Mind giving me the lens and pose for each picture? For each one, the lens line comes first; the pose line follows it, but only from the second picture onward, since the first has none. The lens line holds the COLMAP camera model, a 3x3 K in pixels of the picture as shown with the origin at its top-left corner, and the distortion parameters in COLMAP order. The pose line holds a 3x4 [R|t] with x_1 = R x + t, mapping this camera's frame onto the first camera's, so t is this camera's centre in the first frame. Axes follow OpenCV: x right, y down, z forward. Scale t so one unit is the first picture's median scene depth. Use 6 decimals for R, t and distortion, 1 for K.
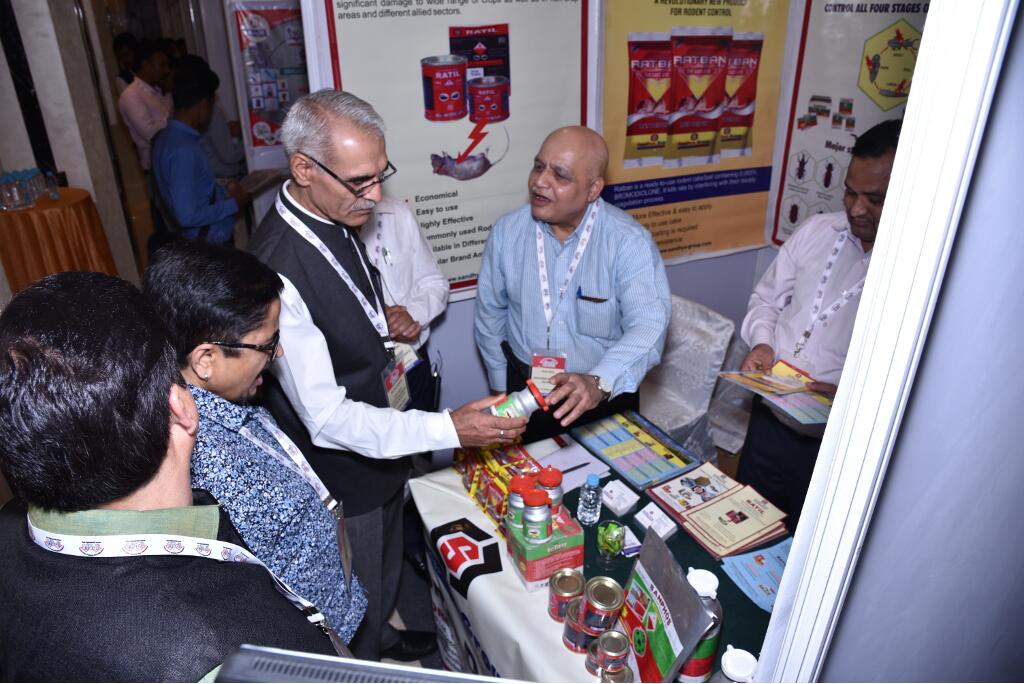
lens RADIAL K [[682.5, 0, 516.2], [0, 682.5, 320.4], [0, 0, 1]] dist [-0.121372, 0.066491]
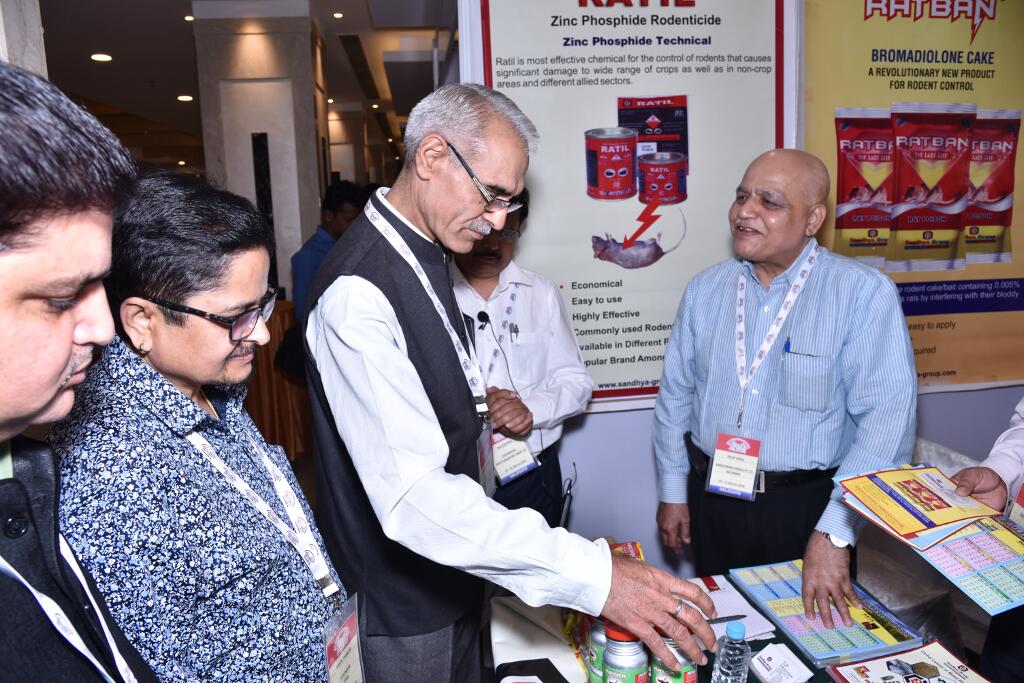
lens RADIAL K [[682.5, 0, 524.0], [0, 682.5, 331.6], [0, 0, 1]] dist [-0.121372, 0.066491]
pose [[0.945858, 0.033592, -0.322837, 0.081193], [-0.109559, 0.969298, -0.220132, 0.080518], [0.305531, 0.243583, 0.920499, 0.192481]]
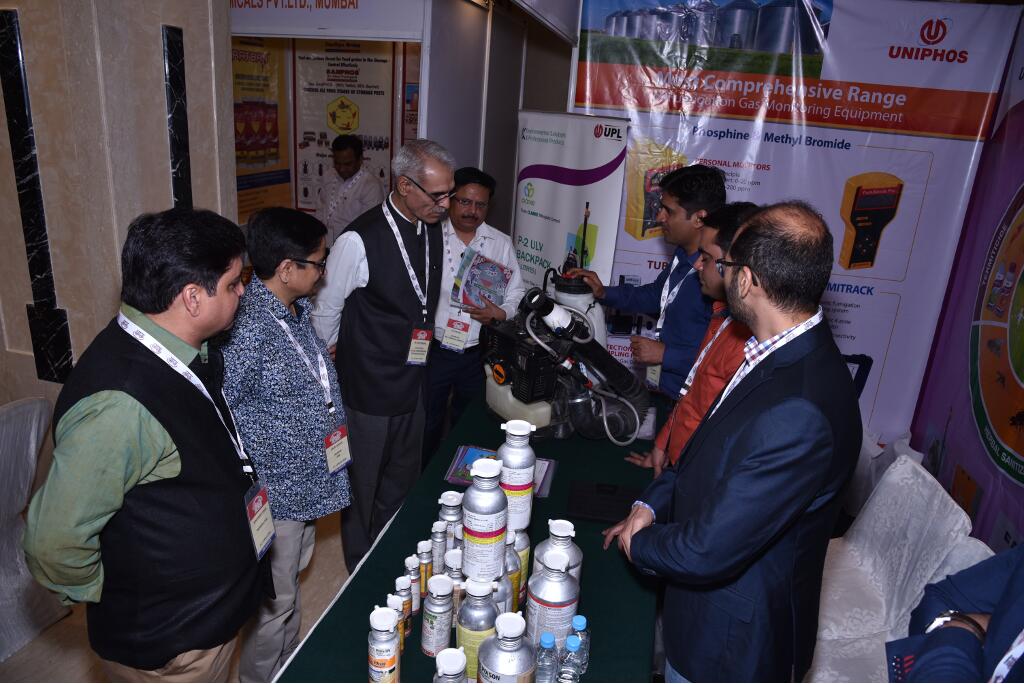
lens RADIAL K [[682.5, 0, 503.6], [0, 682.5, 340.4], [0, 0, 1]] dist [-0.121372, 0.066491]
pose [[0.655039, -0.197644, 0.729287, -0.962792], [0.248949, 0.967744, 0.038665, 0.436269], [-0.713406, 0.156229, 0.683114, -0.912280]]
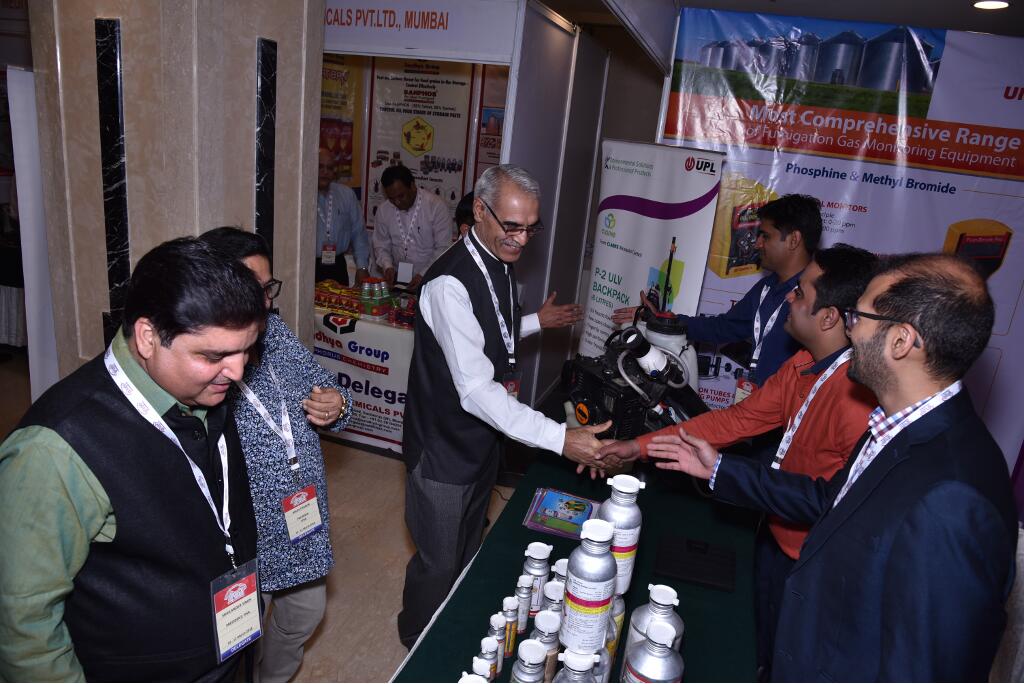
lens RADIAL K [[682.5, 0, 509.9], [0, 682.5, 339.6], [0, 0, 1]] dist [-0.121372, 0.066491]
pose [[0.708667, -0.132582, 0.692975, -0.960937], [0.194521, 0.980834, -0.011271, 0.408601], [-0.678198, 0.142785, 0.720874, -0.839955]]
